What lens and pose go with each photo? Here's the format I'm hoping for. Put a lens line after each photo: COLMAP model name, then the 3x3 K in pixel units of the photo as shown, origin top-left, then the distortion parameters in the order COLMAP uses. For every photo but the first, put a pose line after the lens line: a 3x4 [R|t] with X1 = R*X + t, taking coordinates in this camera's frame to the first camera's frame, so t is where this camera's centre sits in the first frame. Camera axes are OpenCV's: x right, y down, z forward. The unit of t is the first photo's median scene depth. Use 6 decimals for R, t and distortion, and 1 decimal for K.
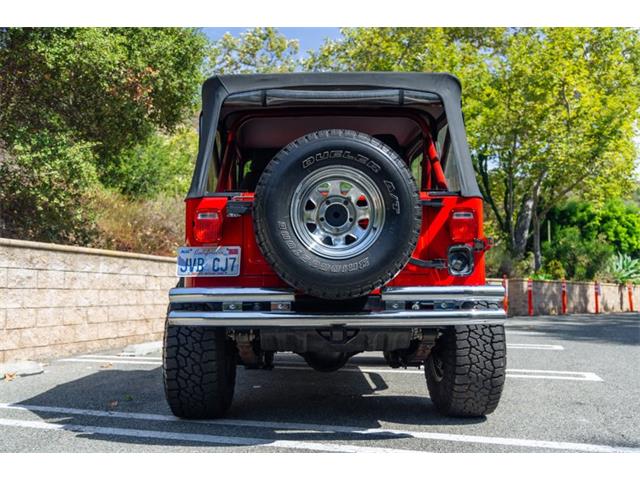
lens RADIAL K [[624.1, 0, 324.6], [0, 624.1, 237.1], [0, 0, 1]] dist [0.004375, 0.000000]
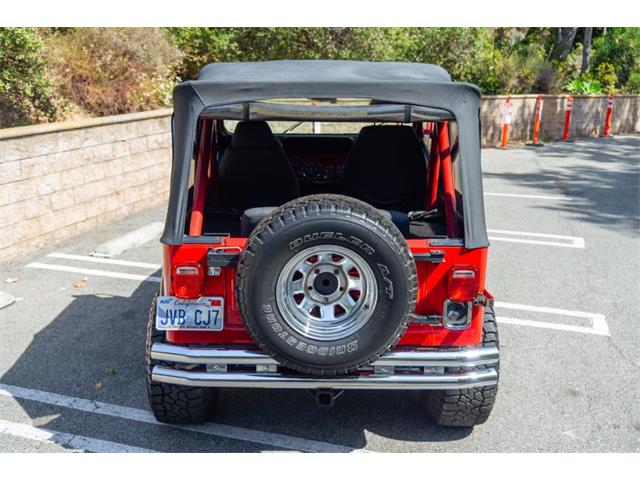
lens RADIAL K [[749.9, 0, 316.1], [0, 749.9, 238.2], [0, 0, 1]] dist [0.010444, 0.000000]
pose [[0.999745, 0.021363, -0.007277, 0.010572], [-0.017419, 0.935422, 0.353103, -0.467888], [0.014350, -0.352887, 0.935556, -0.019664]]
